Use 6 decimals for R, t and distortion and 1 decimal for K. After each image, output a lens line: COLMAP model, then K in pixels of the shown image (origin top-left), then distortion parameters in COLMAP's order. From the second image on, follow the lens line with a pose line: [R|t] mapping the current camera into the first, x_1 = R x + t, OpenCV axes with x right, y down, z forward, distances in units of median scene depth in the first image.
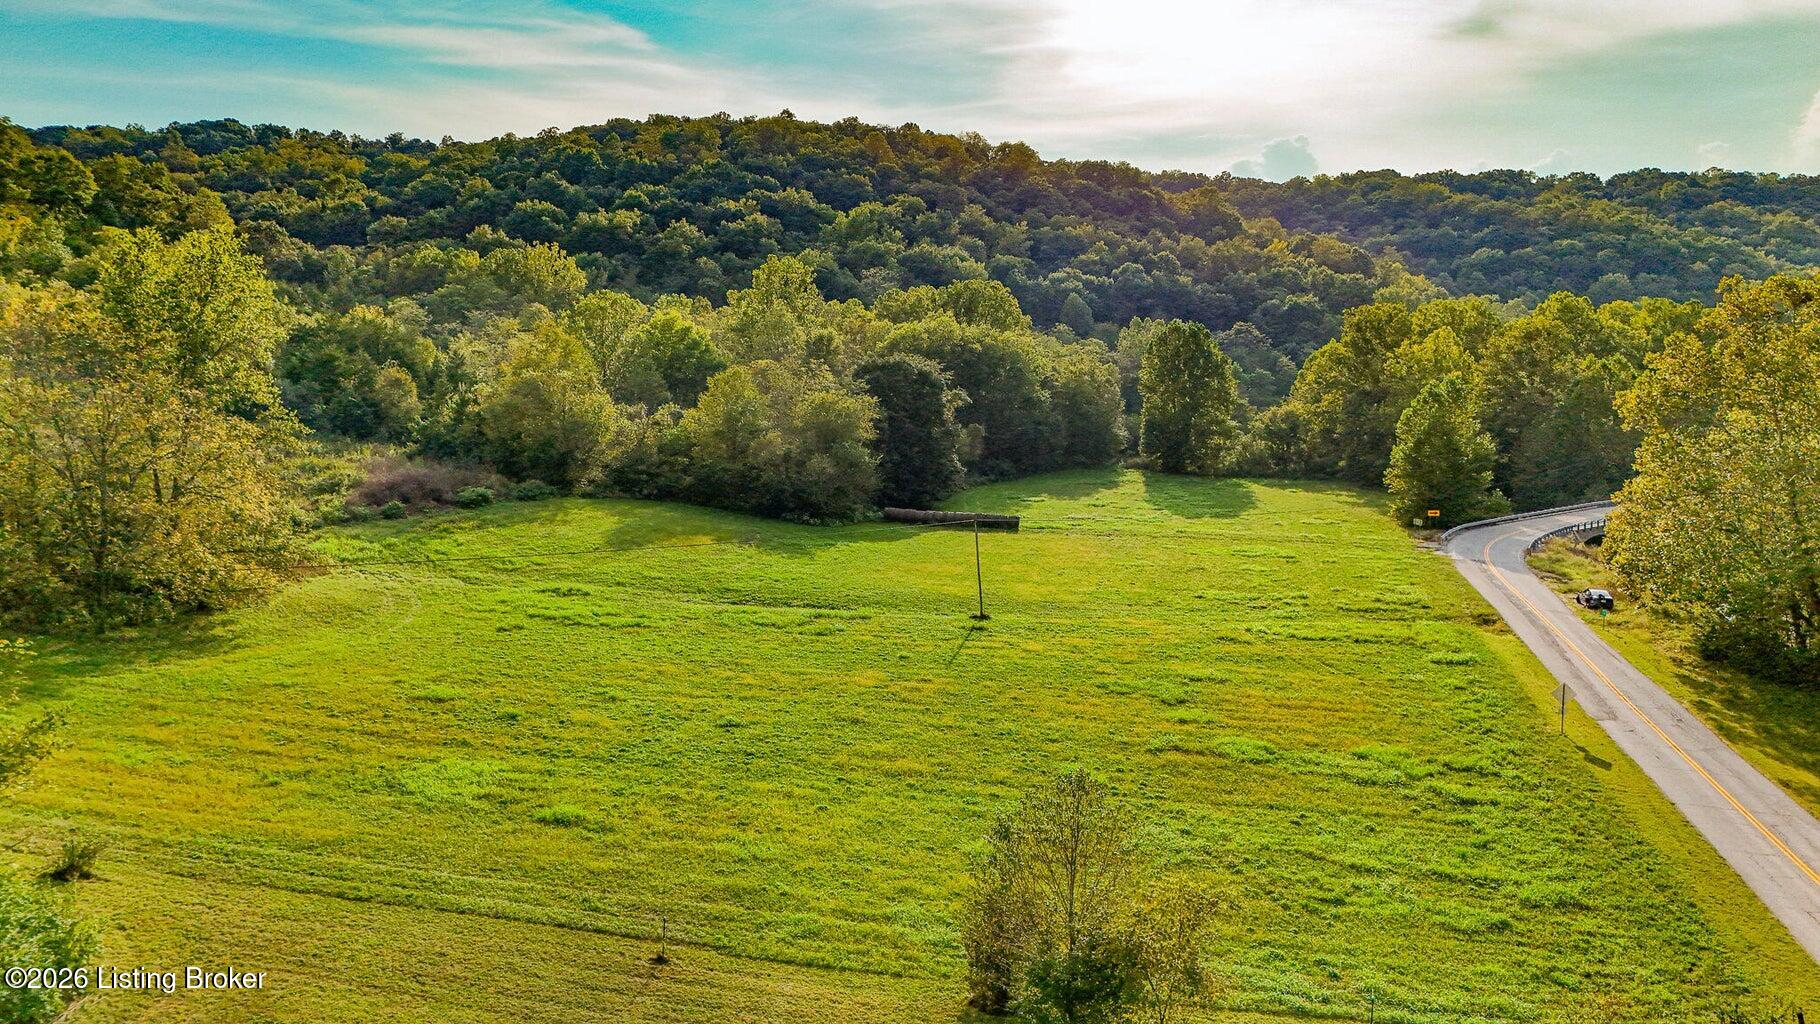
lens RADIAL K [[1366.7, 0, 901.9], [0, 1366.7, 521.3], [0, 0, 1]] dist [0.062833, -0.064302]
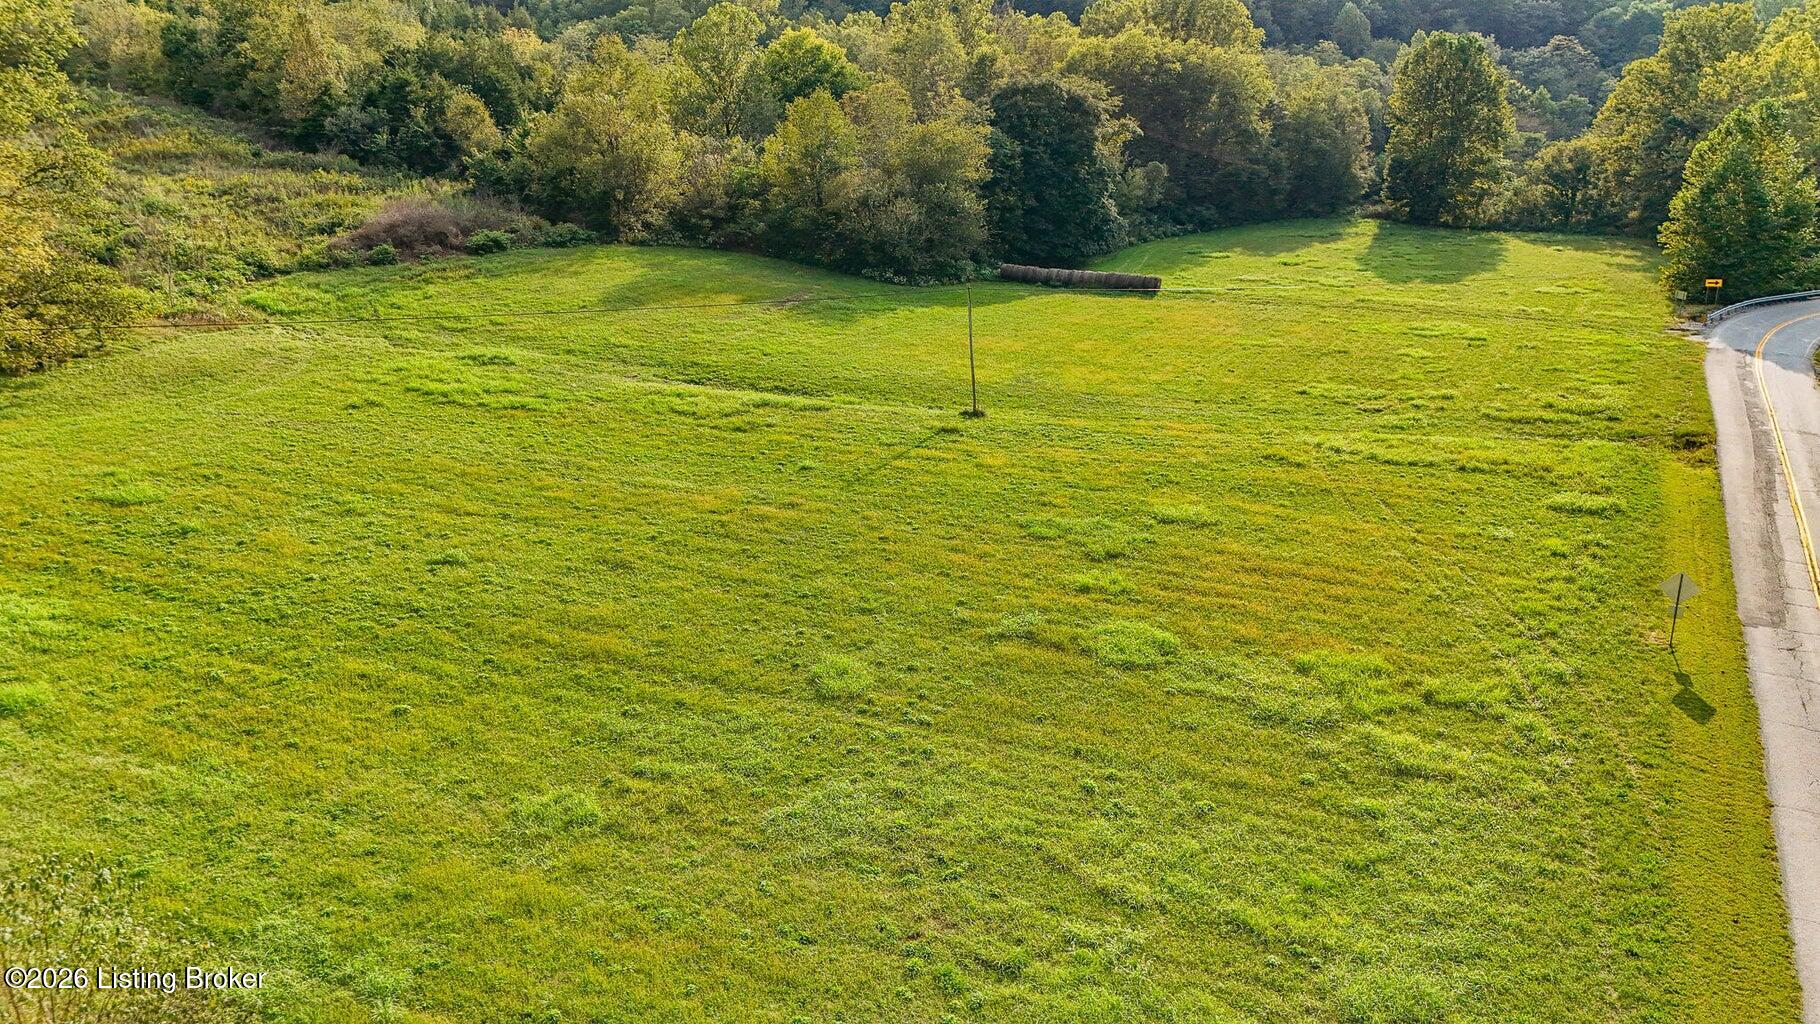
lens RADIAL K [[1366.7, 0, 901.4], [0, 1366.7, 526.5], [0, 0, 1]] dist [0.062833, -0.064302]
pose [[0.975108, 0.062416, -0.212763, 0.113613], [-0.021866, 0.981954, 0.187850, -0.007718], [0.220649, -0.178522, 0.958876, 0.132092]]
